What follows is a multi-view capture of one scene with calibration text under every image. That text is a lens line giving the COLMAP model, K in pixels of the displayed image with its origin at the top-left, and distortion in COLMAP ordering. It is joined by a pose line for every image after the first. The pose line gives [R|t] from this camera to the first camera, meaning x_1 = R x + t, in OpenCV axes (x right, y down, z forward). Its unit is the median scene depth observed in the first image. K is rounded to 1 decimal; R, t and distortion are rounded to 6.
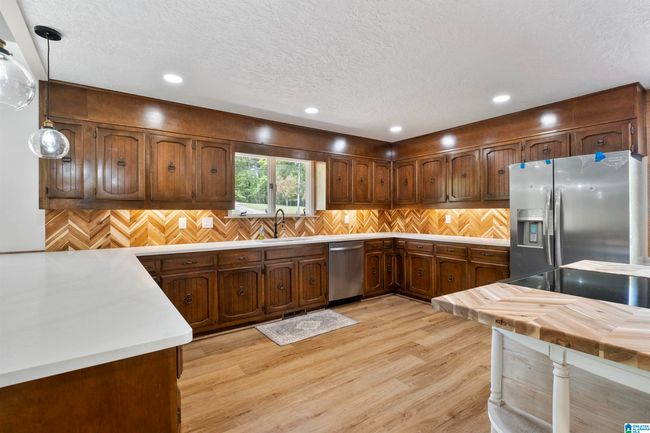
lens RADIAL K [[305.8, 0, 324.8], [0, 305.8, 213.4], [0, 0, 1]] dist [-0.000643, -0.000044]
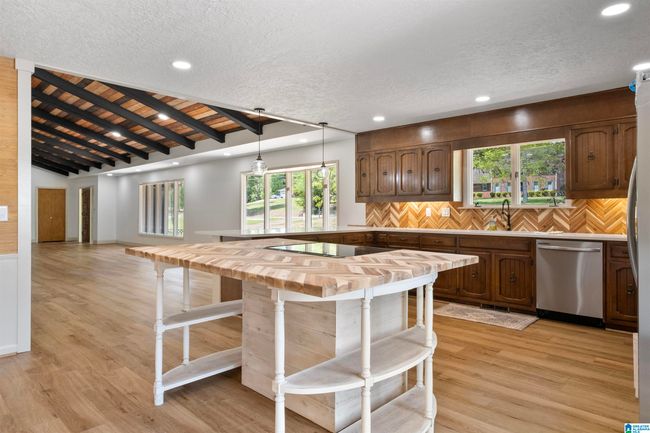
lens RADIAL K [[404.4, 0, 325.2], [0, 404.4, 209.5], [0, 0, 1]] dist [0.007650, -0.003323]
pose [[0.187042, 0.001840, -0.982350, 1.125956], [-0.001655, 0.999997, 0.001558, 0.018784], [0.982350, 0.001334, 0.187045, 0.252935]]
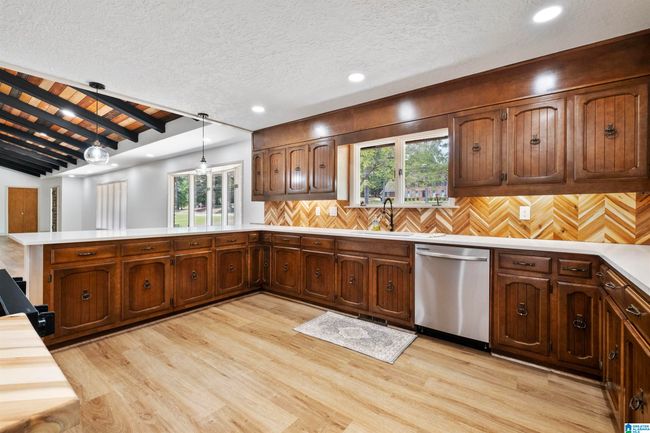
lens RADIAL K [[283.9, 0, 323.6], [0, 283.9, 210.8], [0, 0, 1]] dist [0.001365, -0.000949]
pose [[0.292048, 0.011508, -0.956335, 0.661959], [-0.007717, 0.999923, 0.009676, 0.019109], [0.956373, 0.004554, 0.292114, 0.678656]]
